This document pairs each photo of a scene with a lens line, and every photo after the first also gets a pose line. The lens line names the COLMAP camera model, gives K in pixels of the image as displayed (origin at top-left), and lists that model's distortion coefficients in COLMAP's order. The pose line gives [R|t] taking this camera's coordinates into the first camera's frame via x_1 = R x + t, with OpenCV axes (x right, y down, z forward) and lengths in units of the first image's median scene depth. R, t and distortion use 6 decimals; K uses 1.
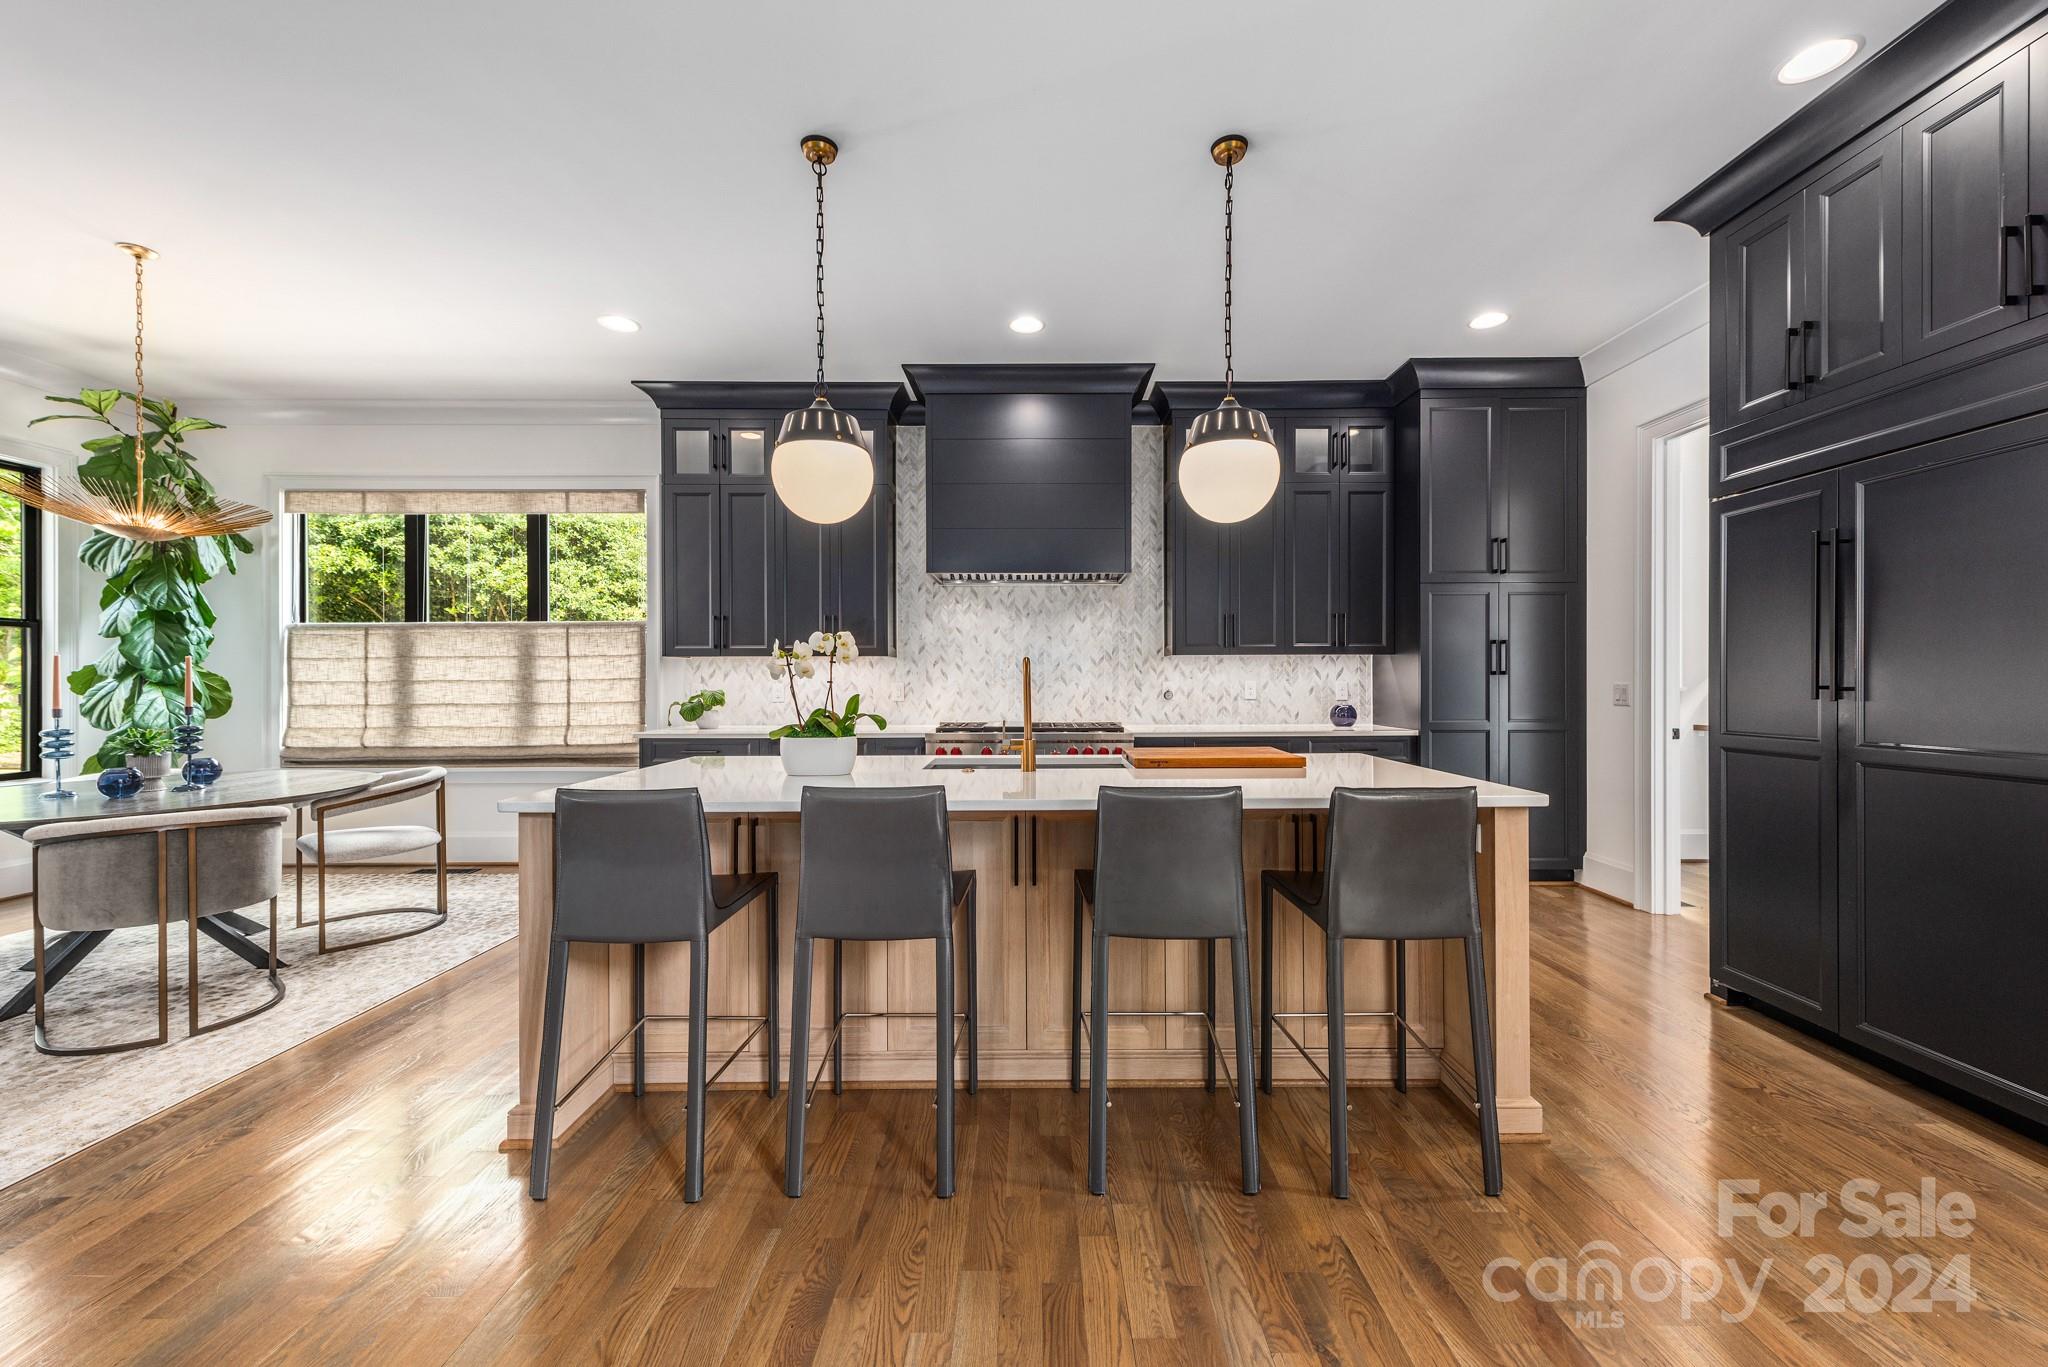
lens RADIAL K [[797.1, 0, 1028.8], [0, 797.1, 685.2], [0, 0, 1]] dist [0.009315, -0.003418]
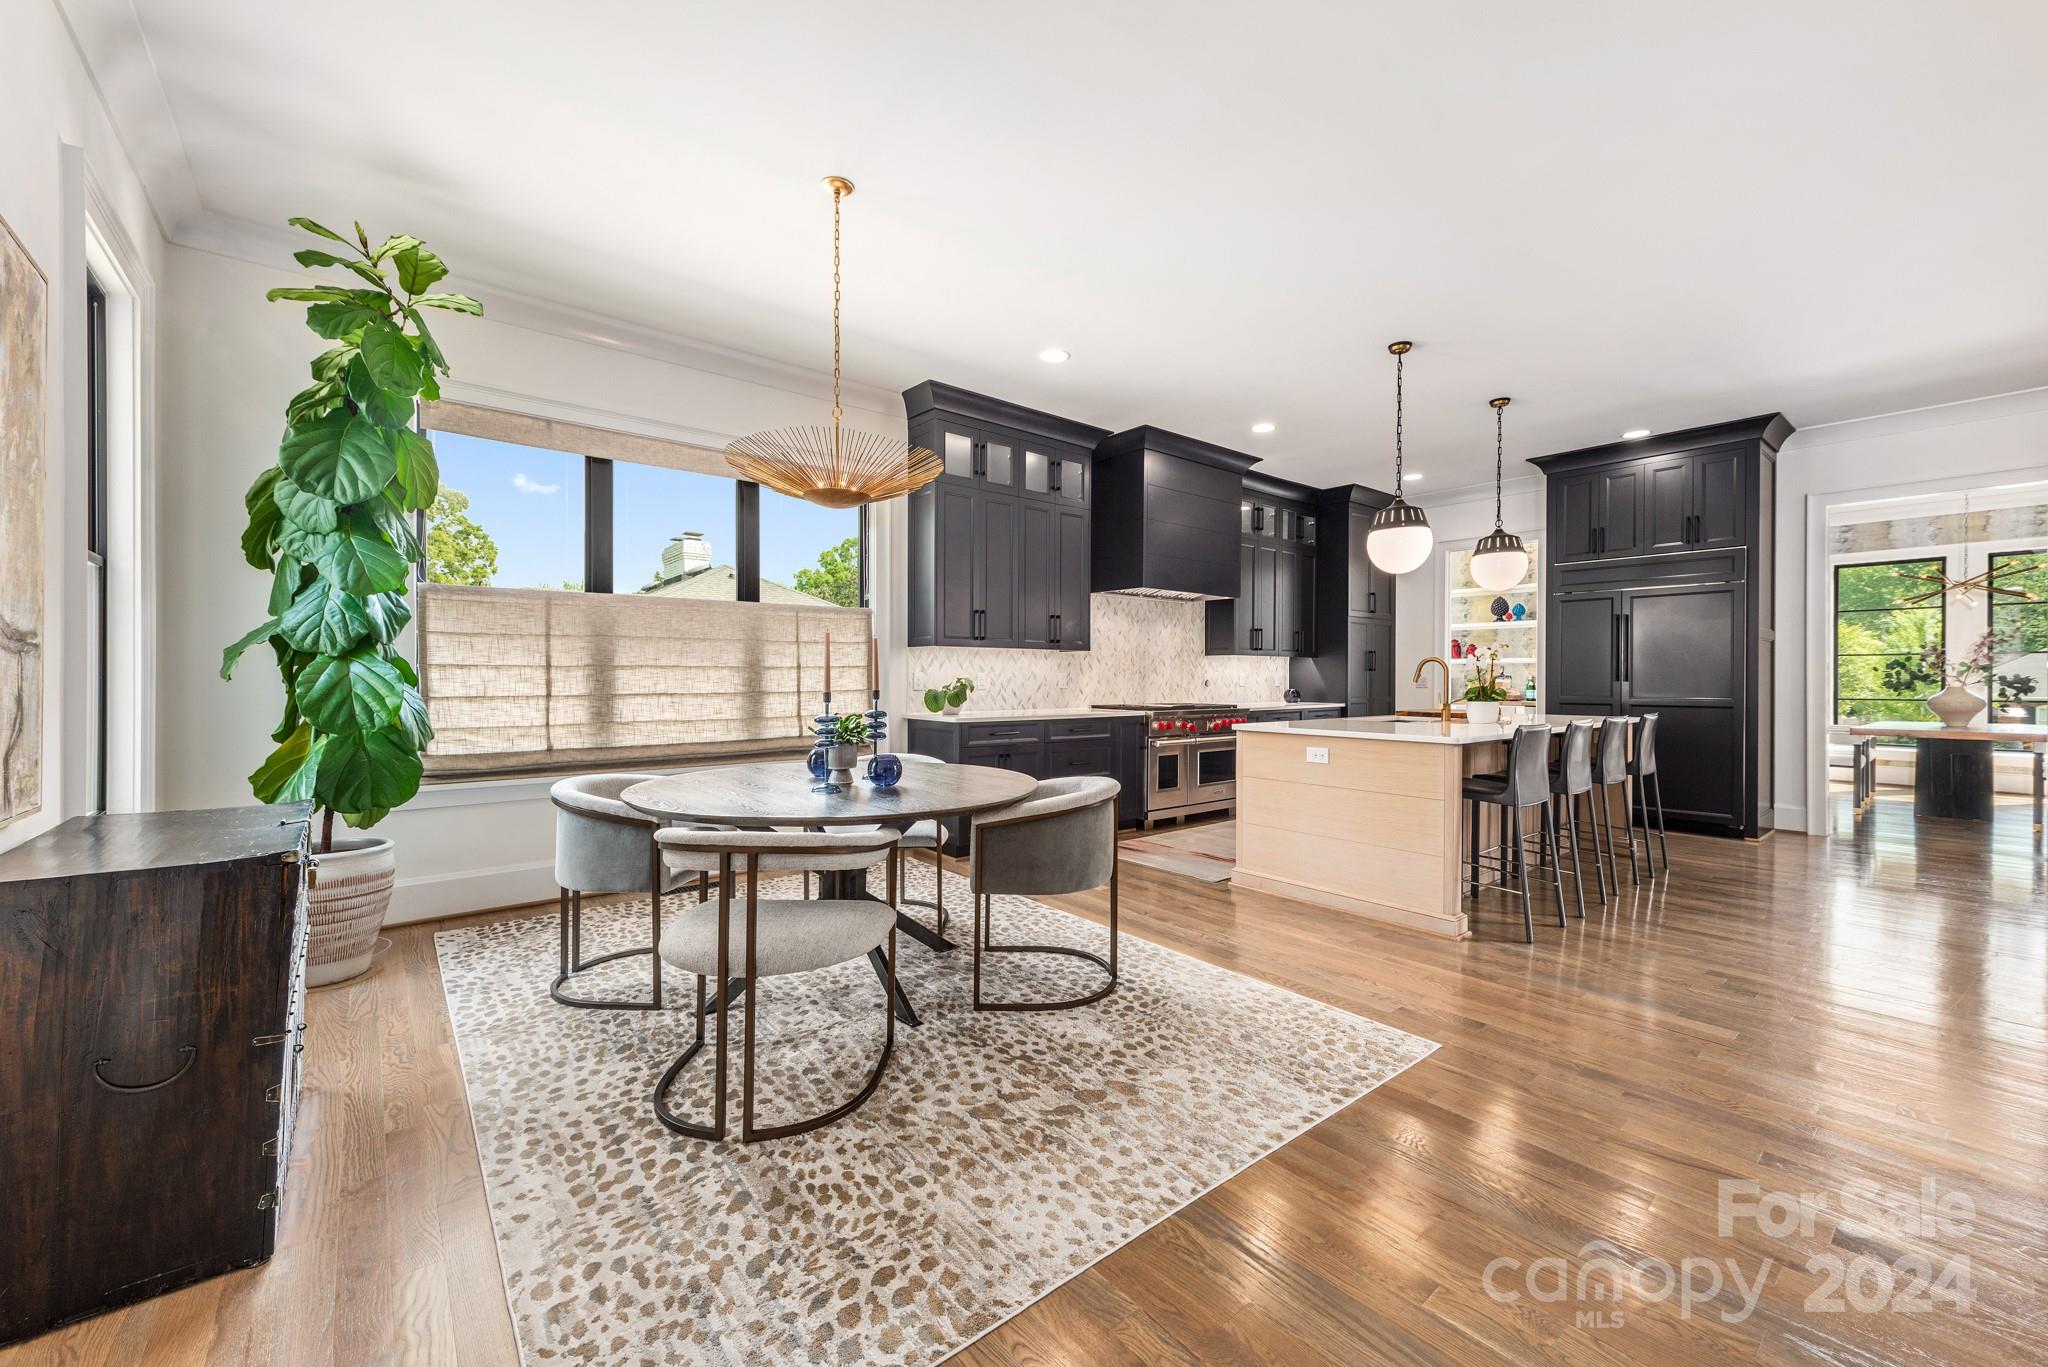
lens RADIAL K [[797.1, 0, 1032.2], [0, 797.1, 682.5], [0, 0, 1]] dist [0.009315, -0.003418]
pose [[0.773309, 0.000402, 0.634029, -0.988015], [-0.001061, 0.999999, 0.000661, 0.010892], [-0.634028, -0.001184, 0.773309, 0.106183]]
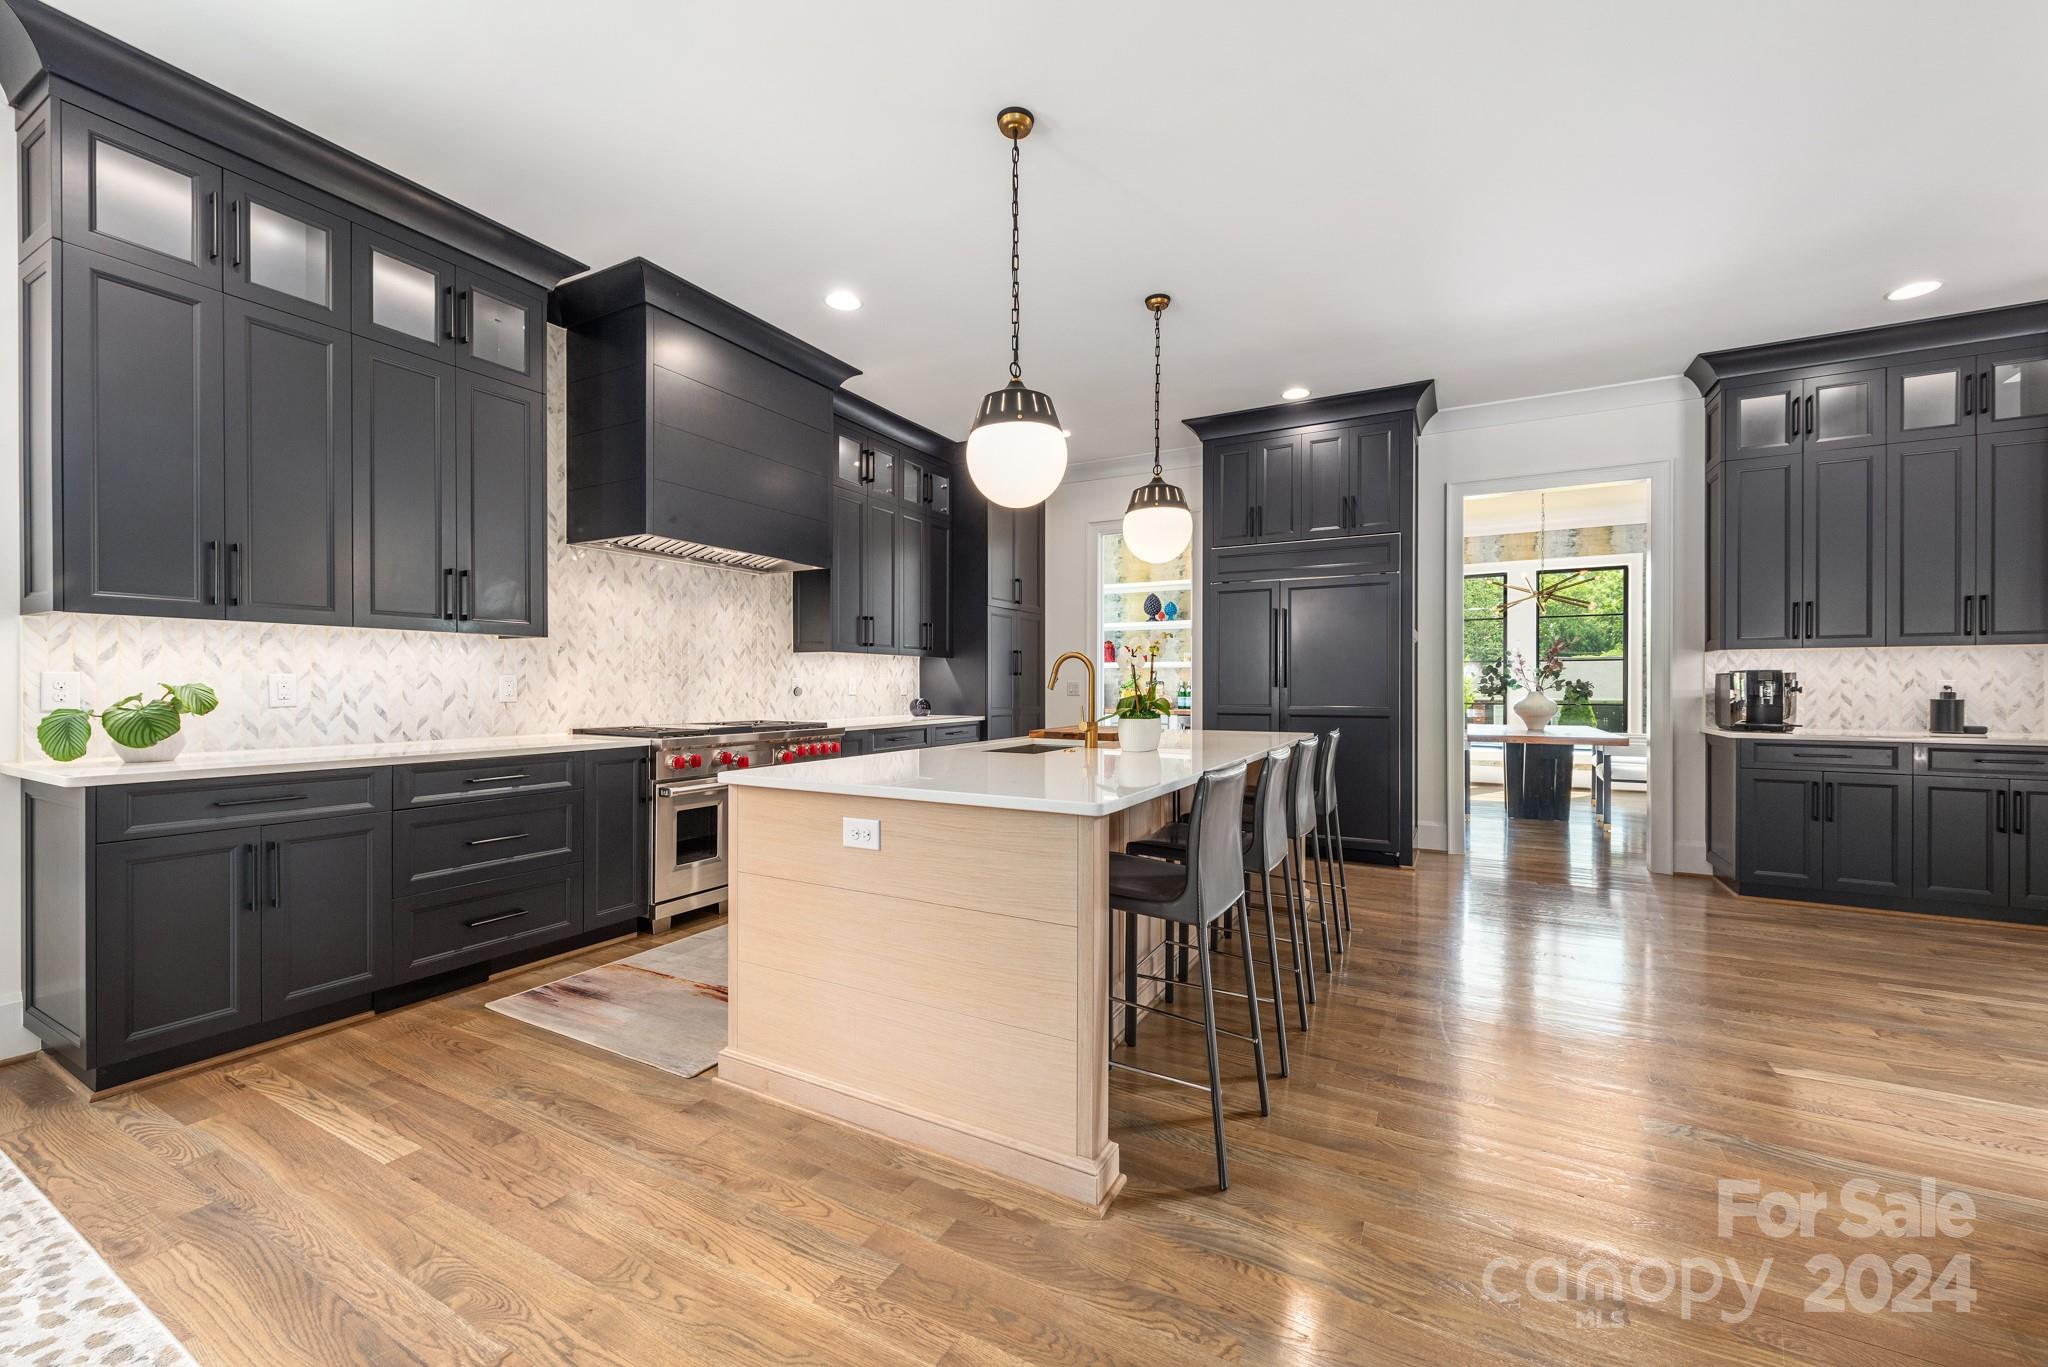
lens RADIAL K [[797.1, 0, 1035.4], [0, 797.1, 689.0], [0, 0, 1]] dist [0.009315, -0.003418]
pose [[0.474783, -0.001513, 0.880102, -0.578071], [0.002499, 0.999997, 0.000371, 0.010156], [-0.880099, 0.002023, 0.474785, 0.269545]]
